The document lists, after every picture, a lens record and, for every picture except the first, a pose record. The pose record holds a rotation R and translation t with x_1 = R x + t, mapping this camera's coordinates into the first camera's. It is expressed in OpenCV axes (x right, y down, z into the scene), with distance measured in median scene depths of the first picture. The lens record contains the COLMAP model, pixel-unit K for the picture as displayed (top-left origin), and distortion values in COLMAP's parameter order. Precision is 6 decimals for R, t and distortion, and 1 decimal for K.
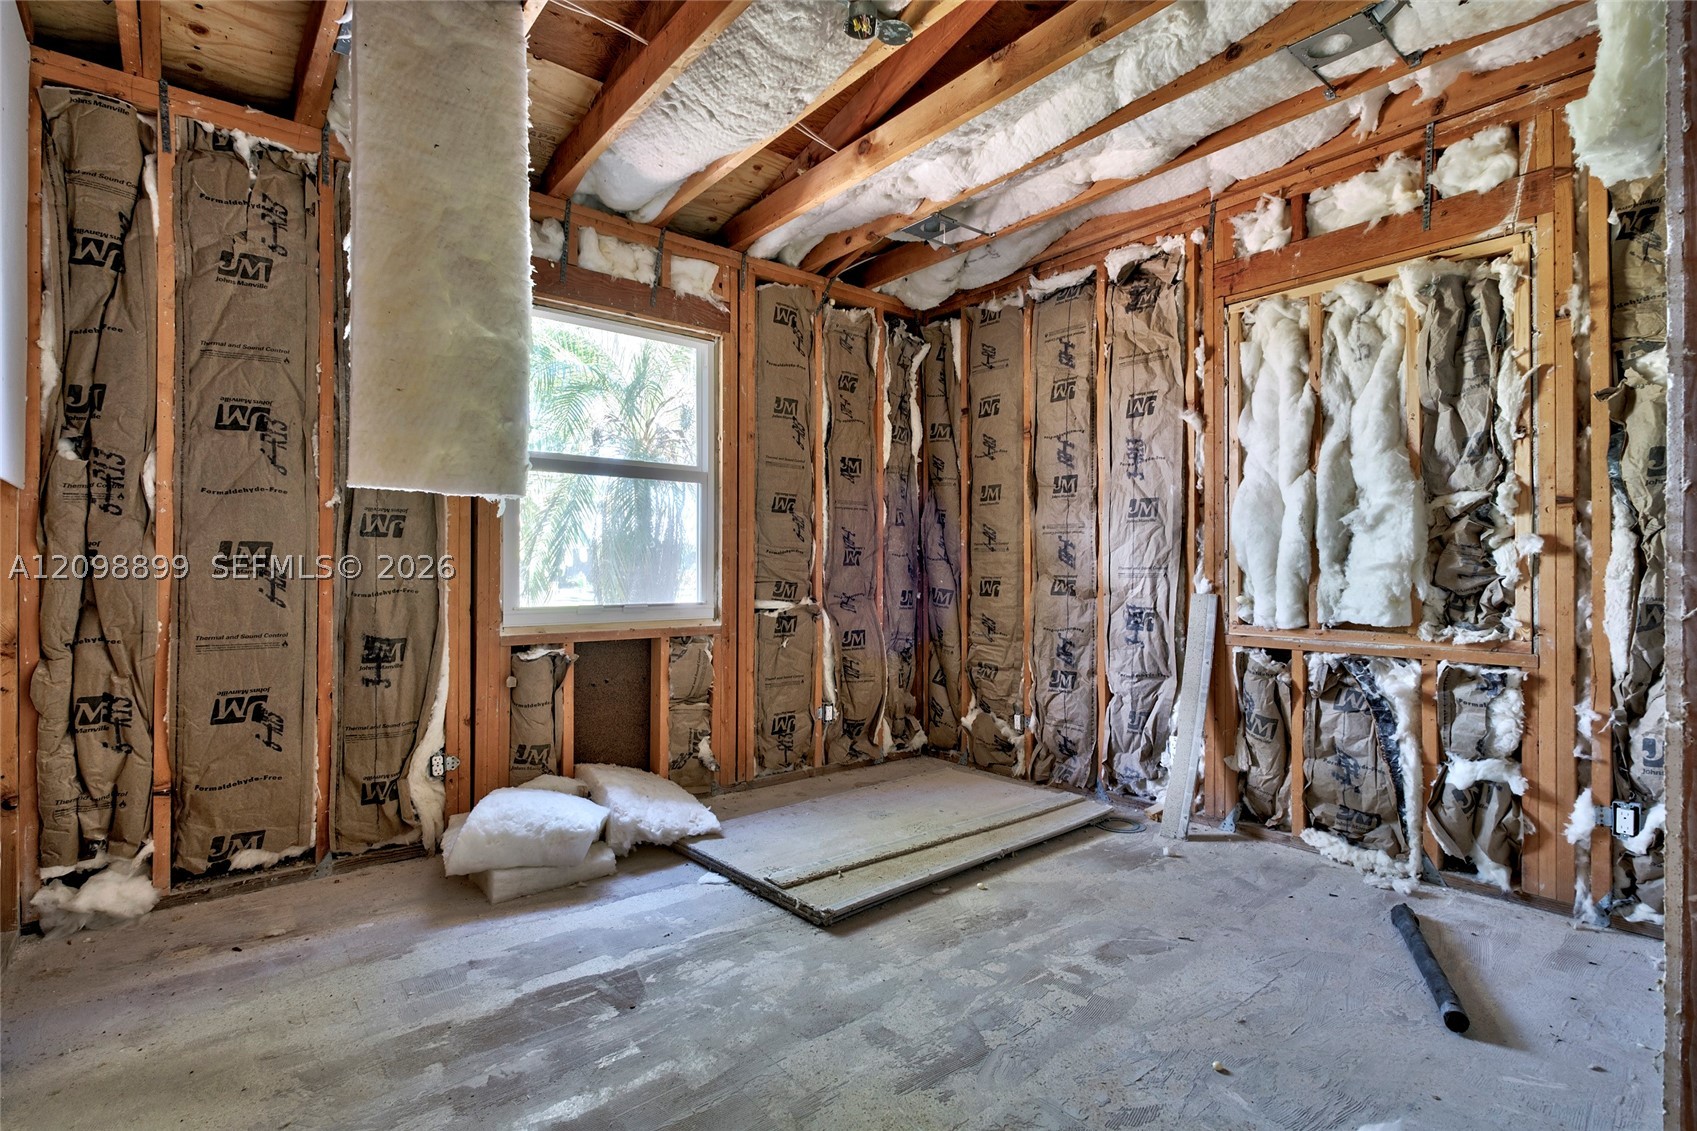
lens RADIAL K [[801.3, 0, 852.3], [0, 801.3, 564.5], [0, 0, 1]] dist [-0.002791, -0.000699]
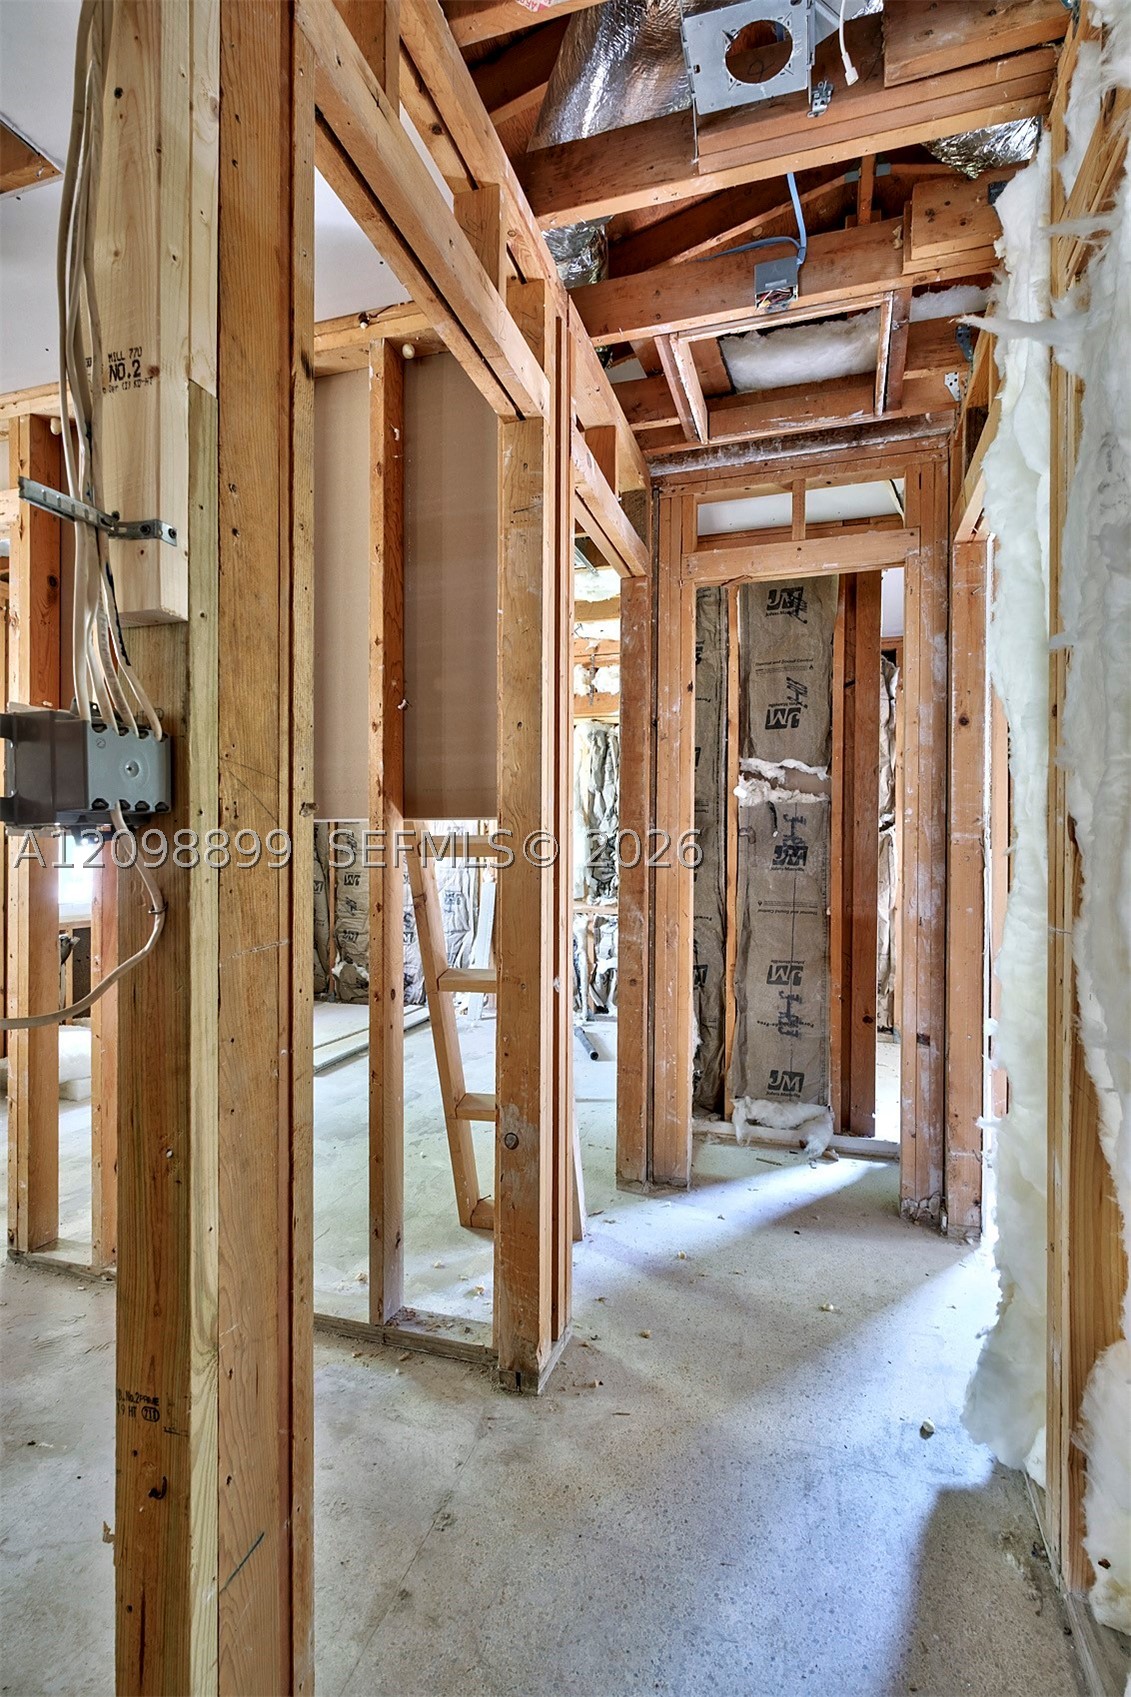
lens RADIAL K [[801.3, 0, 566.7], [0, 801.3, 849.7], [0, 0, 1]] dist [-0.002791, -0.000699]
pose [[0.843336, -0.000589, 0.537386, -0.447531], [-0.005727, 0.999933, 0.010085, -0.066996], [-0.537356, -0.011583, 0.843276, -0.715752]]
